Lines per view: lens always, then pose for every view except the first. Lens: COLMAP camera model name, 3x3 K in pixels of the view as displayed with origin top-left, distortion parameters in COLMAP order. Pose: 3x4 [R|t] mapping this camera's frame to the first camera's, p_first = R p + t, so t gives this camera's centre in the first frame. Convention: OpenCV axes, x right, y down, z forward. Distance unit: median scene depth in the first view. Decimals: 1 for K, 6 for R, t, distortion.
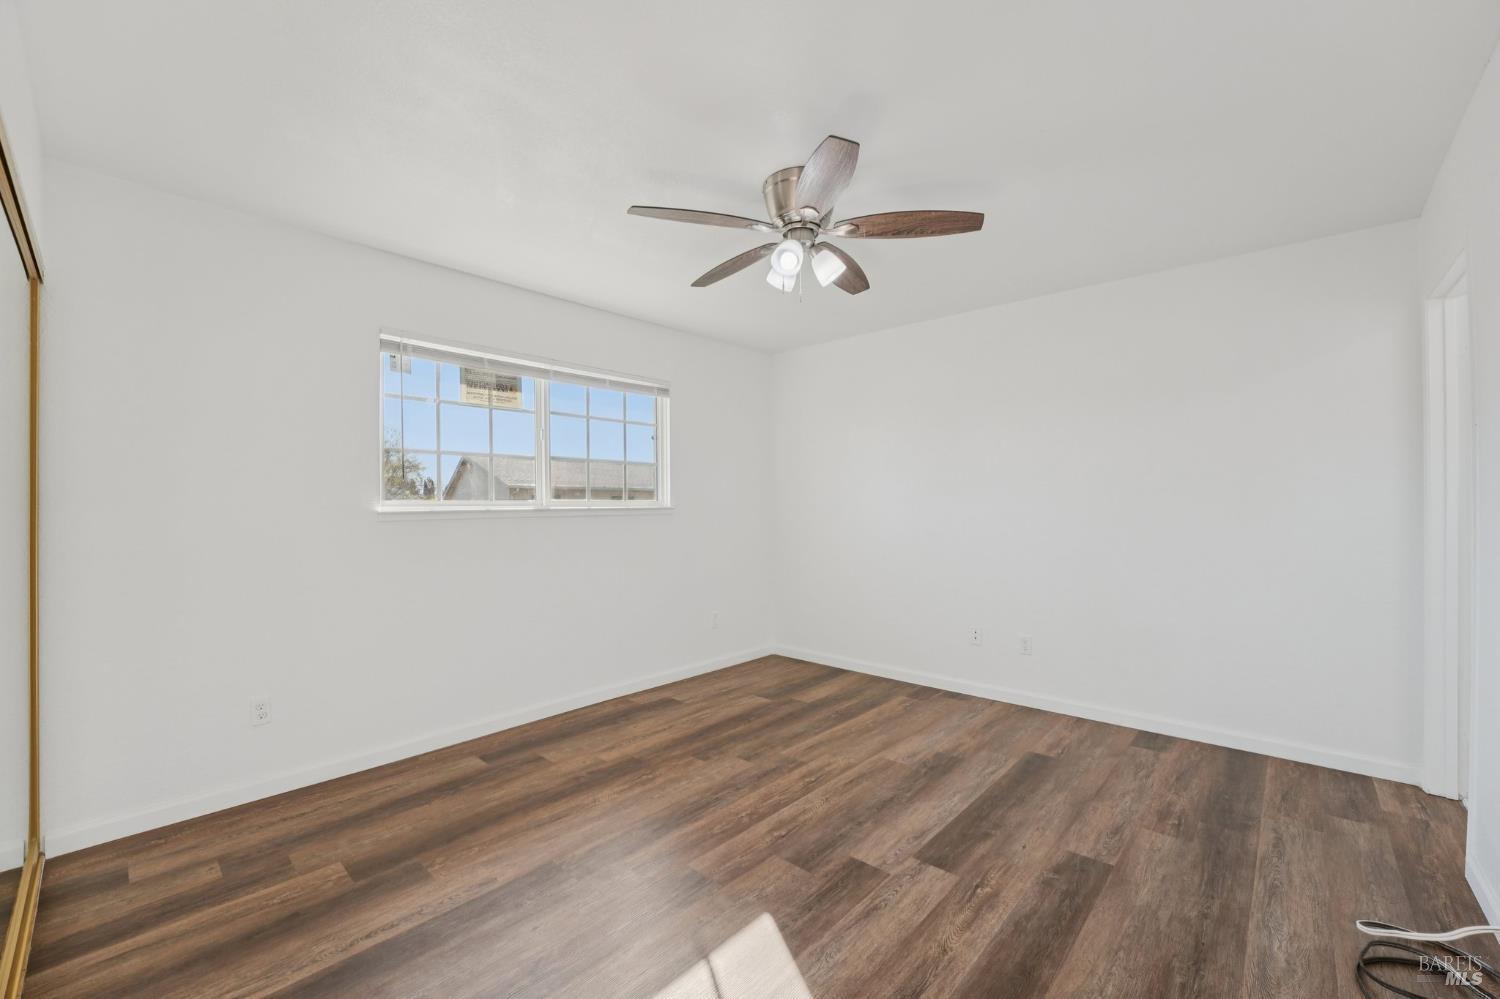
lens RADIAL K [[605.2, 0, 743.3], [0, 605.2, 501.8], [0, 0, 1]] dist [-0.030311, 0.003687]
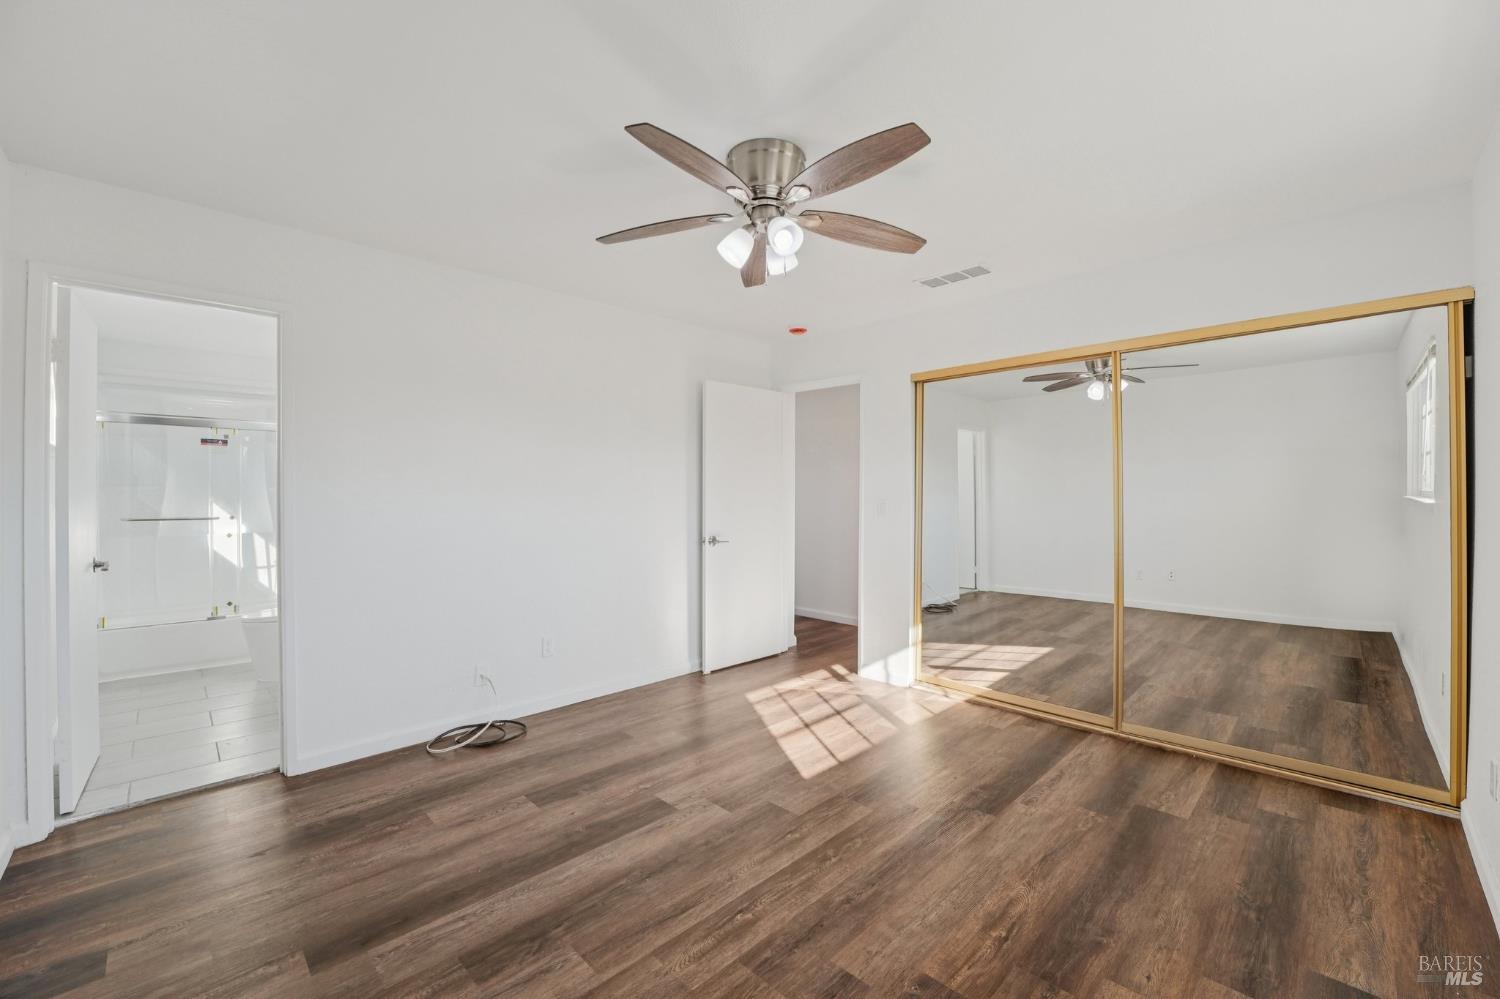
lens RADIAL K [[605.2, 0, 743.3], [0, 605.2, 501.8], [0, 0, 1]] dist [-0.030311, 0.003687]
pose [[-0.998859, 0.008112, 0.047060, 0.085621], [0.008269, 0.999961, 0.003156, -0.000659], [-0.047033, 0.003541, -0.998887, 1.860710]]
